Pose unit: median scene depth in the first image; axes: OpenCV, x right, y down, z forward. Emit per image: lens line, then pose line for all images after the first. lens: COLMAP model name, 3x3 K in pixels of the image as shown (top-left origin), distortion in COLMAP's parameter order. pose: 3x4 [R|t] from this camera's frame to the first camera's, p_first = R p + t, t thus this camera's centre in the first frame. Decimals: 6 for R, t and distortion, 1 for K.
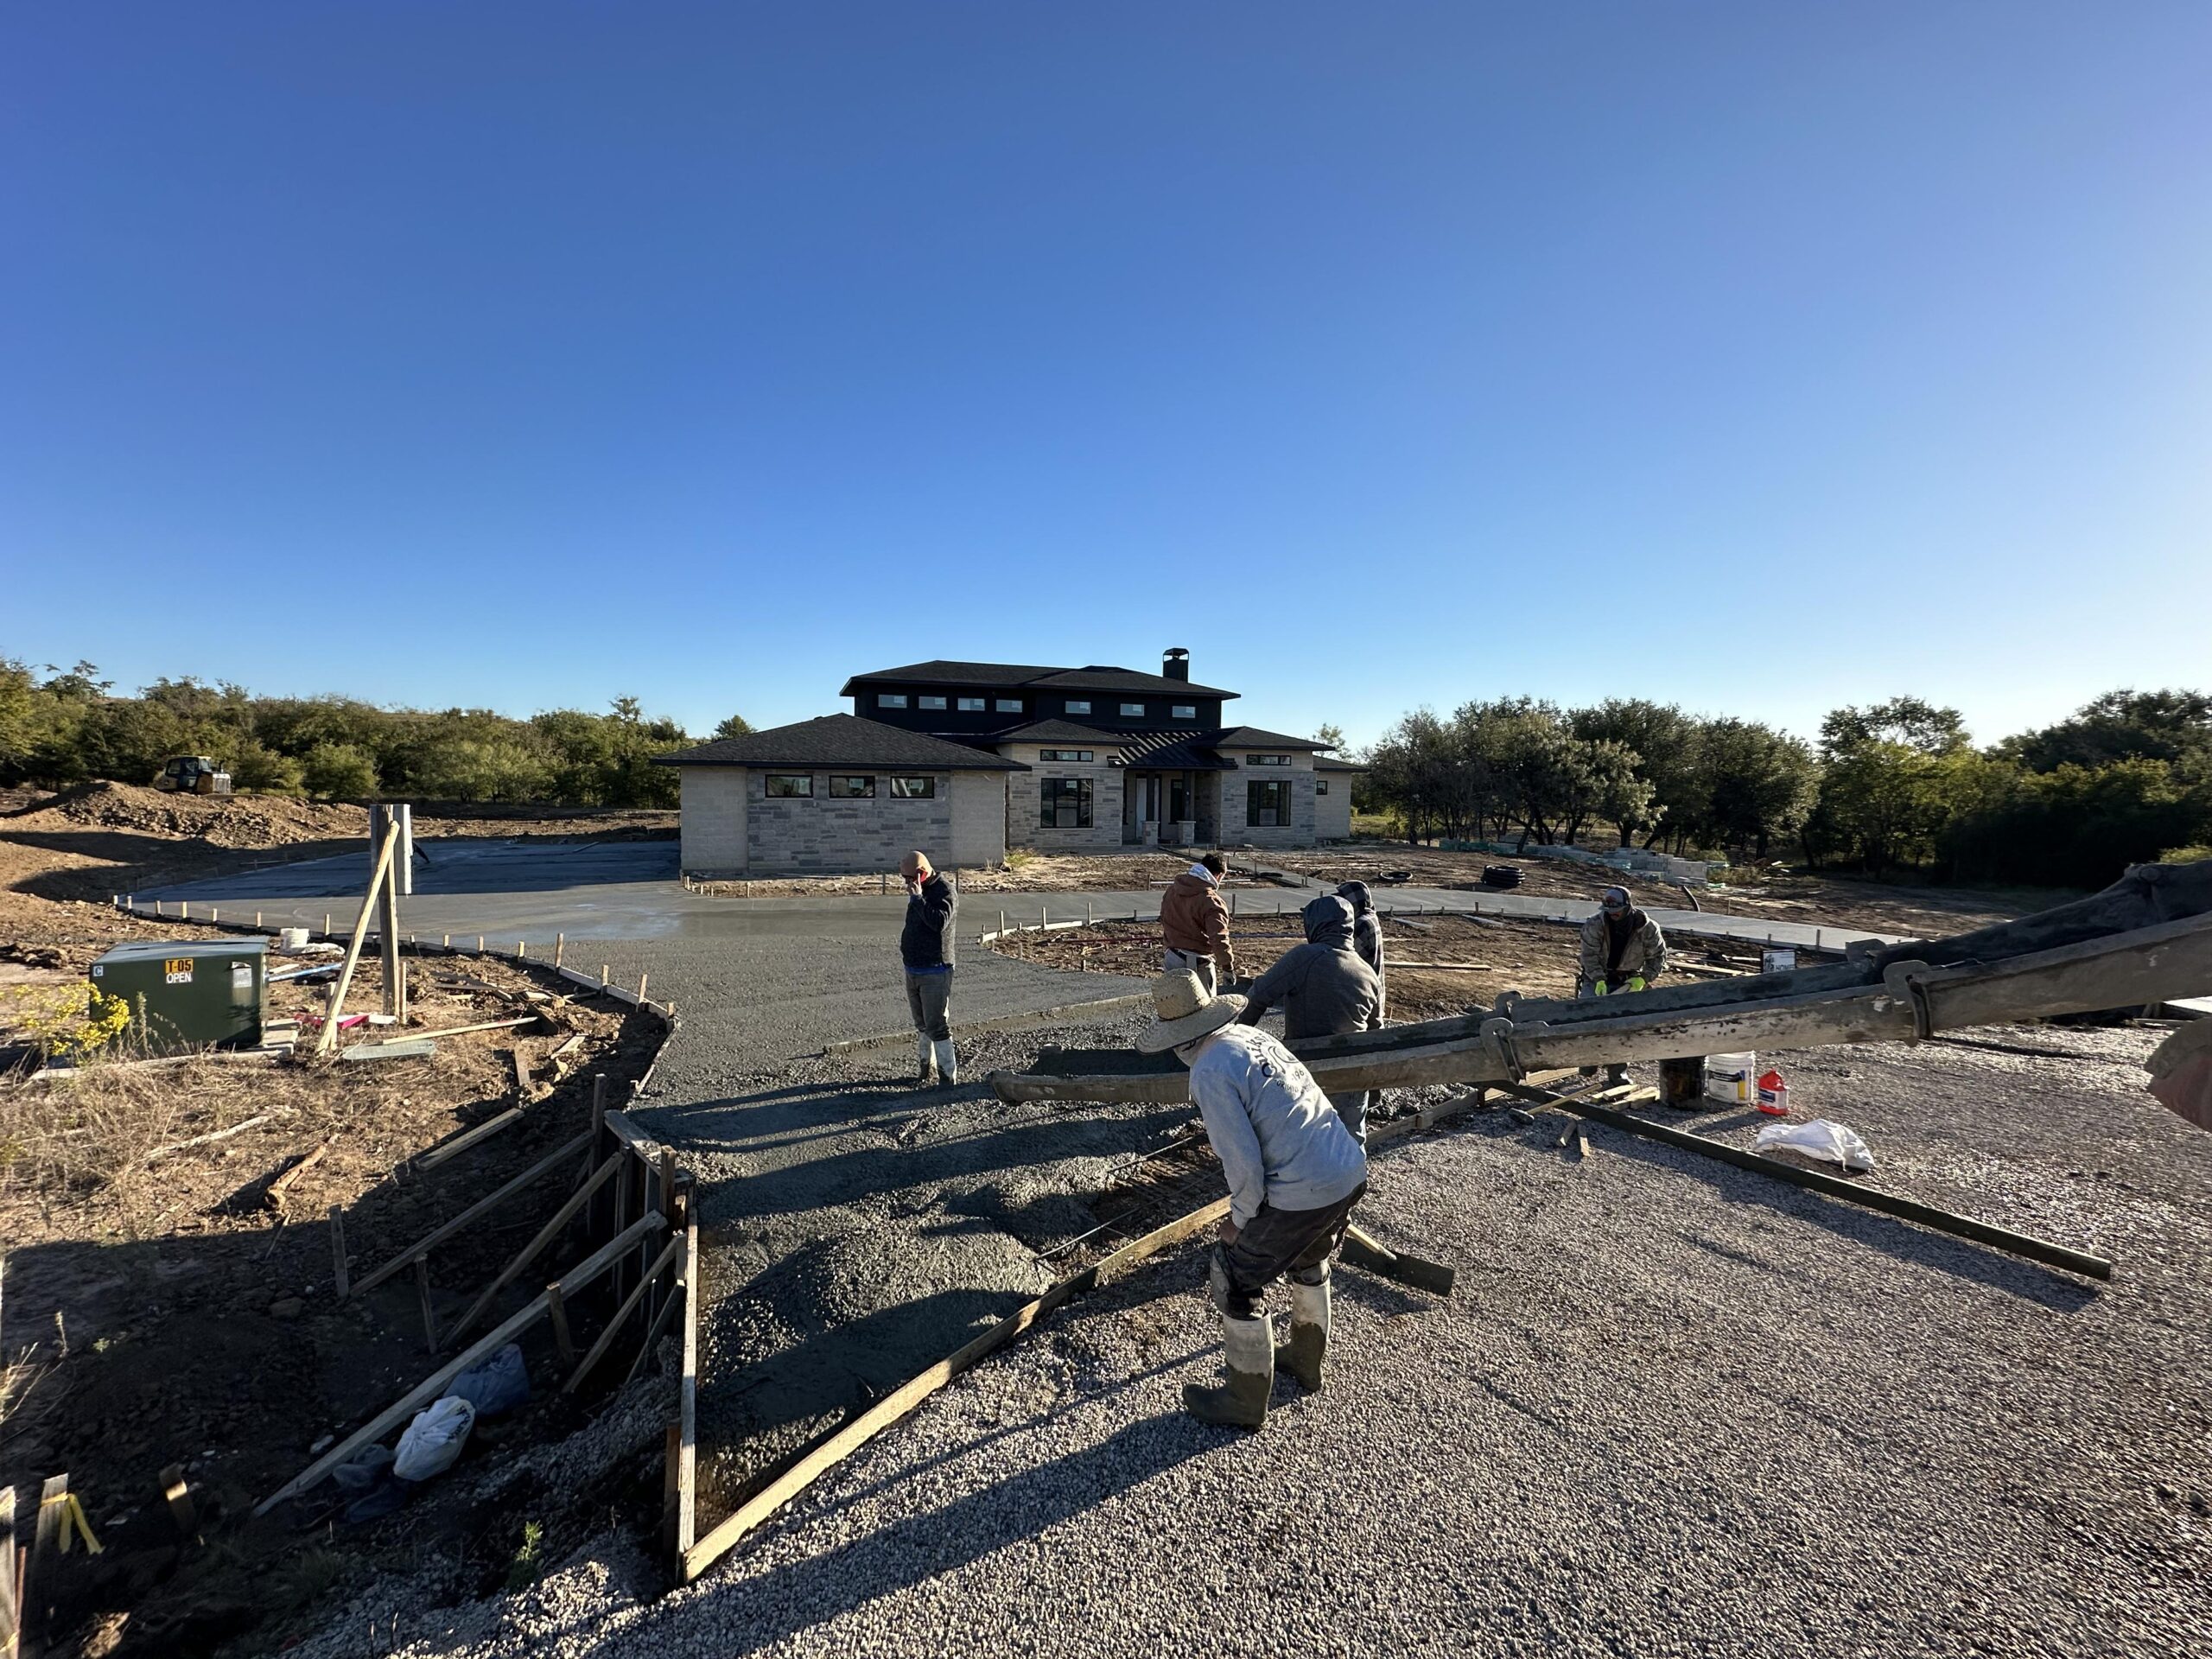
lens RADIAL K [[881.6, 0, 1104.1], [0, 881.6, 816.1], [0, 0, 1]] dist [-0.002819, 0.000370]
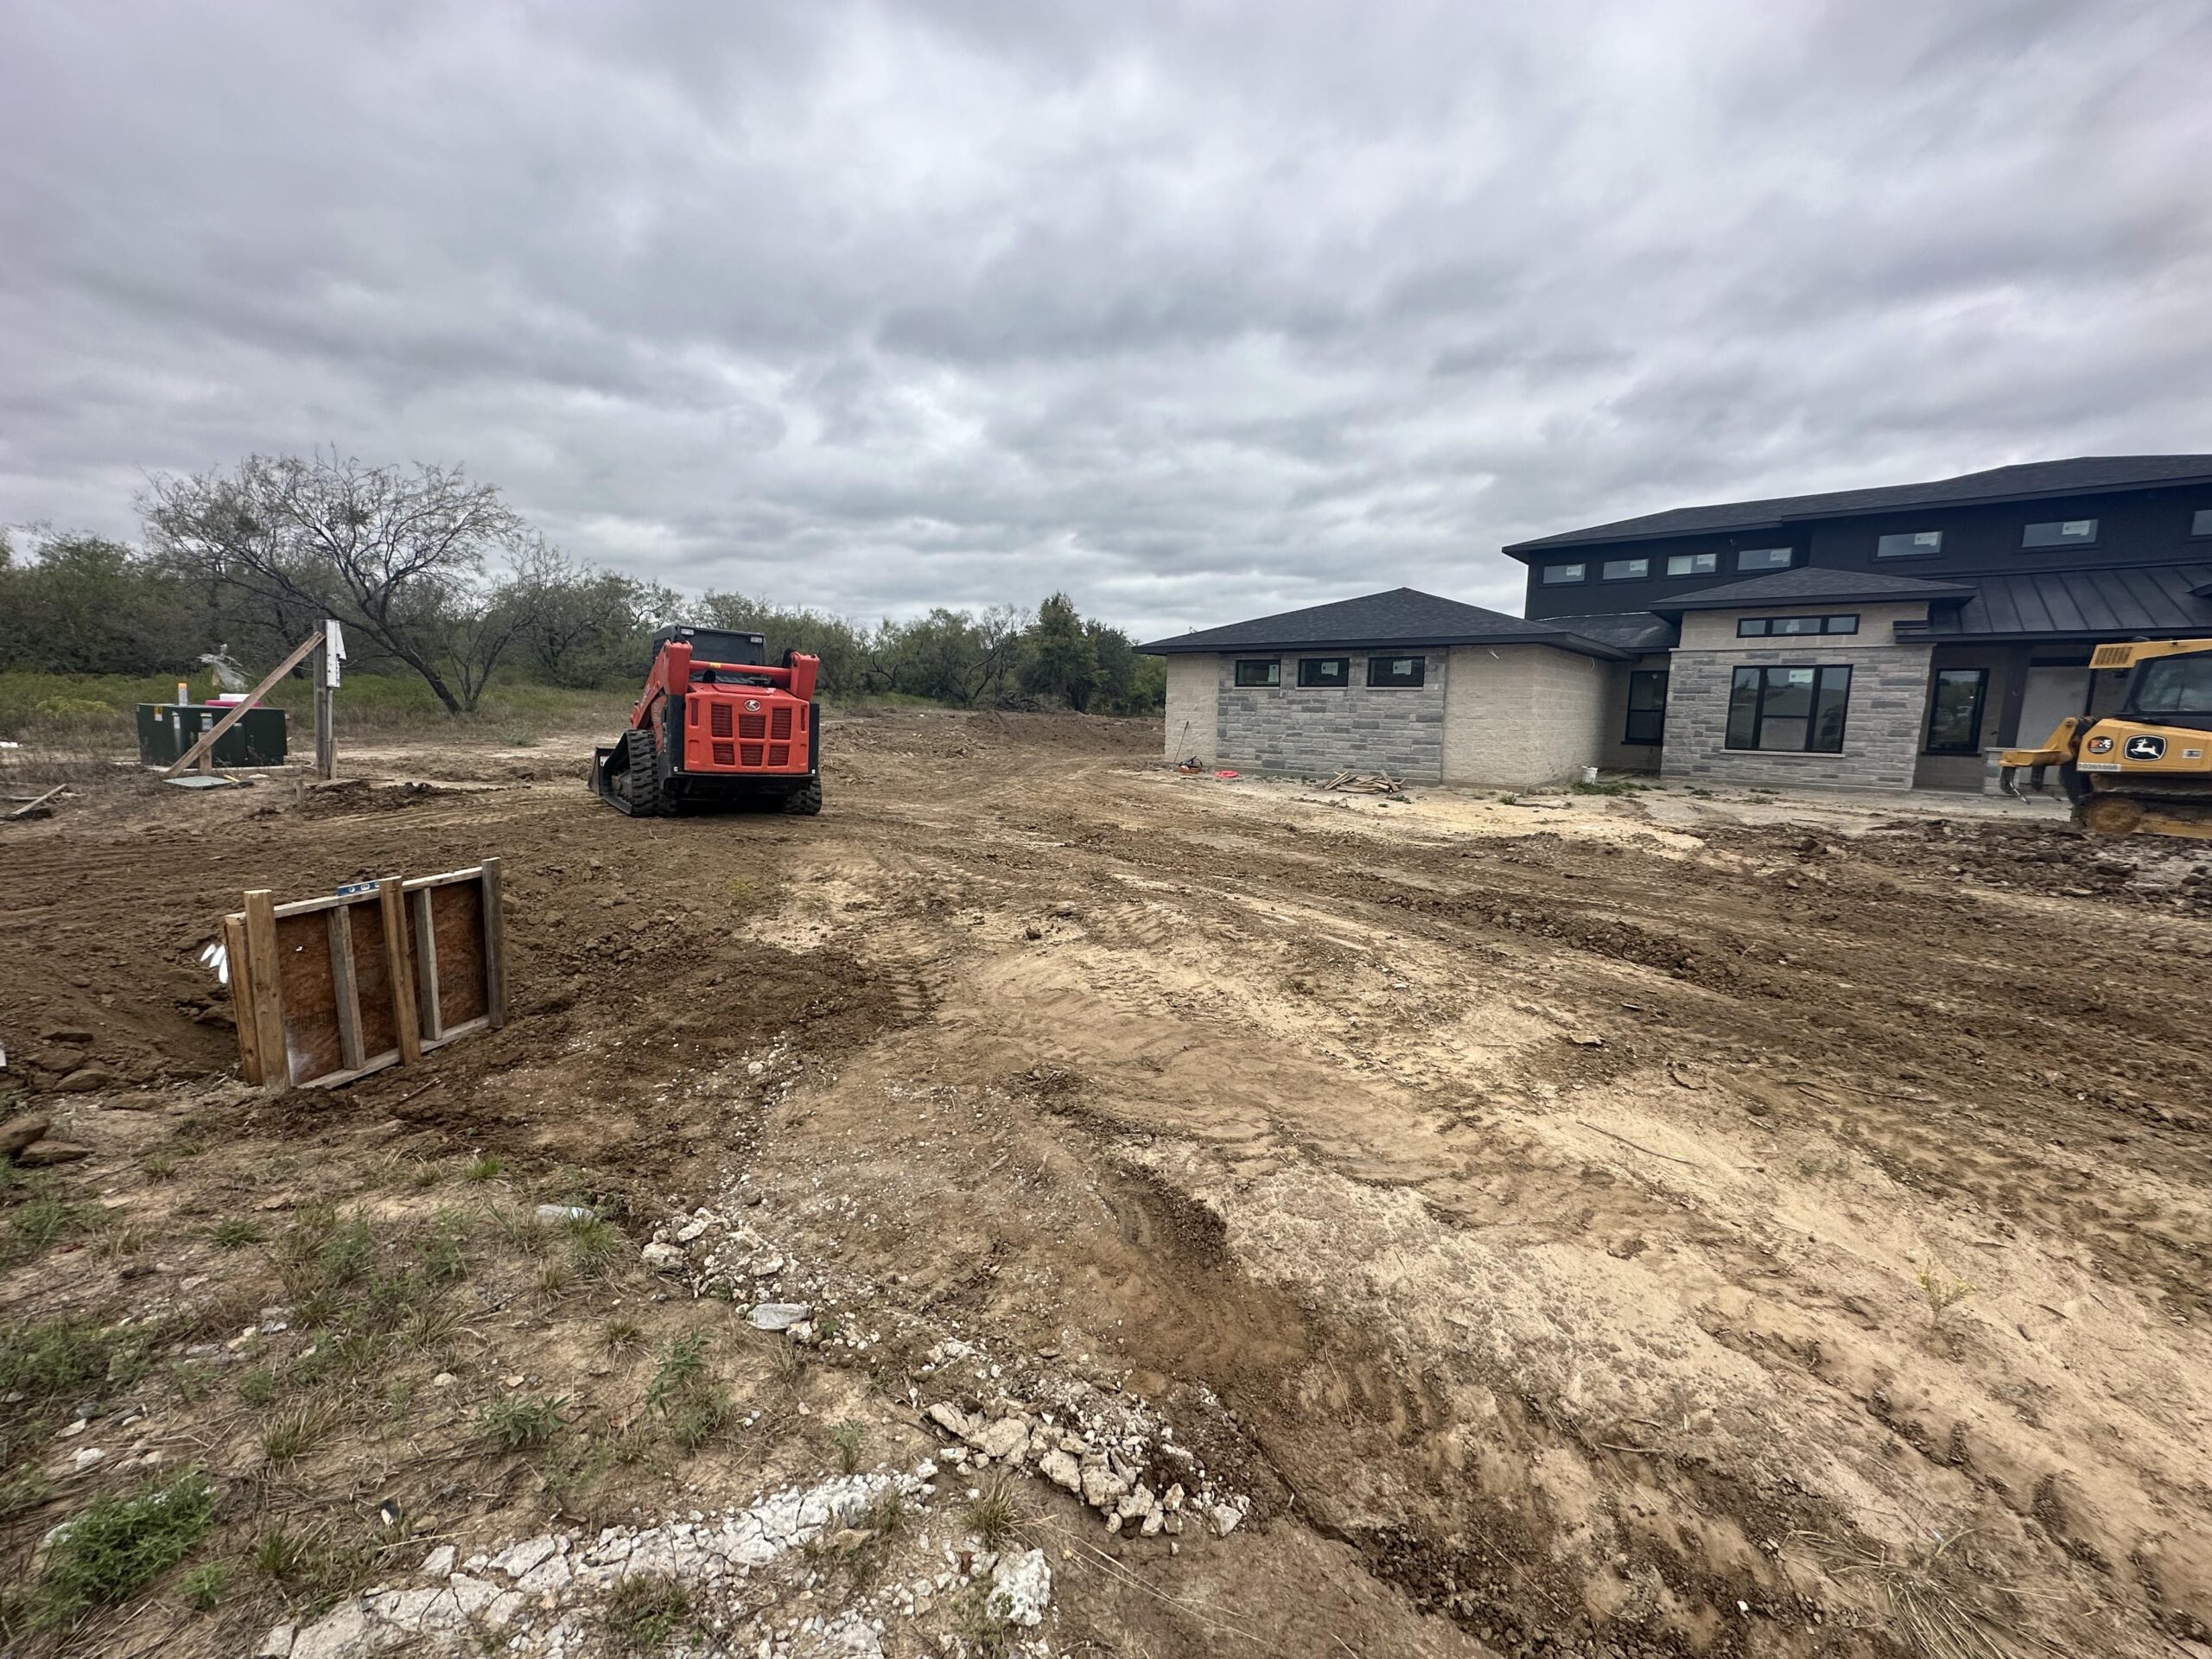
lens RADIAL K [[881.6, 0, 1105.8], [0, 881.6, 825.6], [0, 0, 1]] dist [-0.002819, 0.000370]
pose [[0.512155, 0.111811, -0.851584, 0.298463], [-0.048431, 0.993672, 0.101340, 0.031910], [0.857526, -0.010659, 0.514330, 0.404690]]
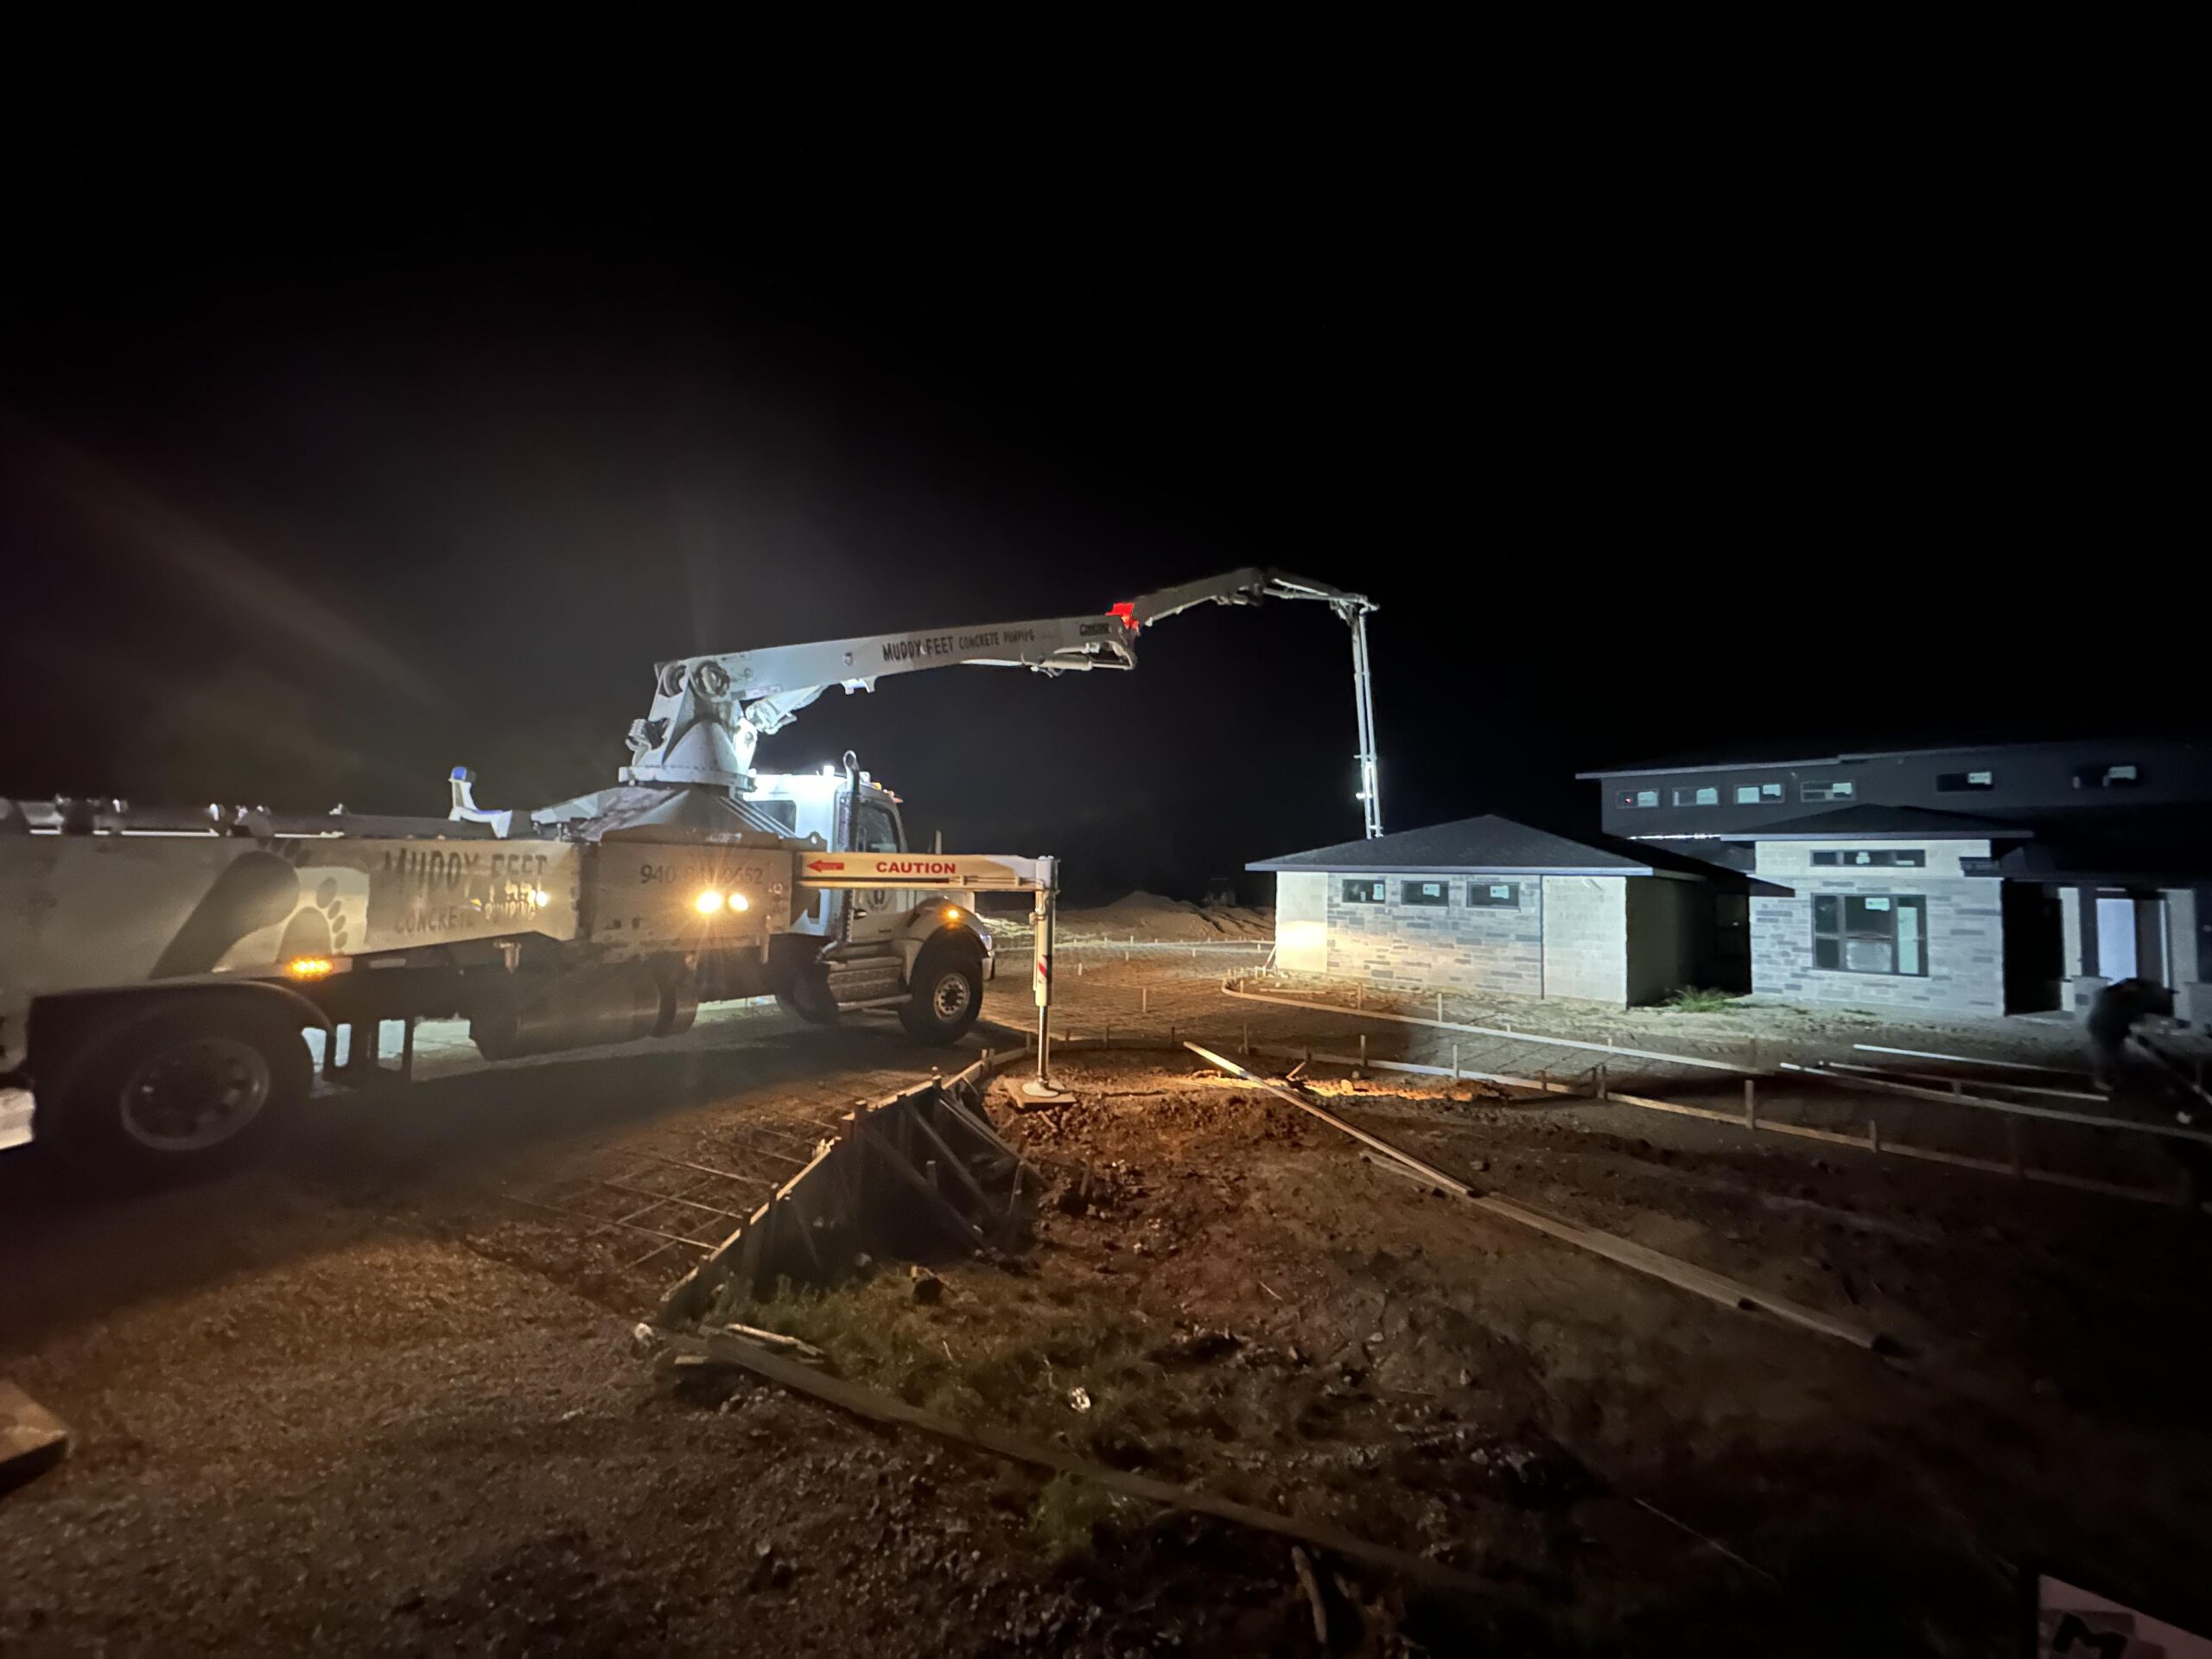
lens RADIAL K [[881.6, 0, 1104.4], [0, 881.6, 825.2], [0, 0, 1]] dist [-0.002819, 0.000370]
pose [[0.448975, -0.060331, -0.891505, 0.357343], [-0.063195, 0.993076, -0.099031, 0.007060], [0.891307, 0.100801, 0.442053, 0.296226]]
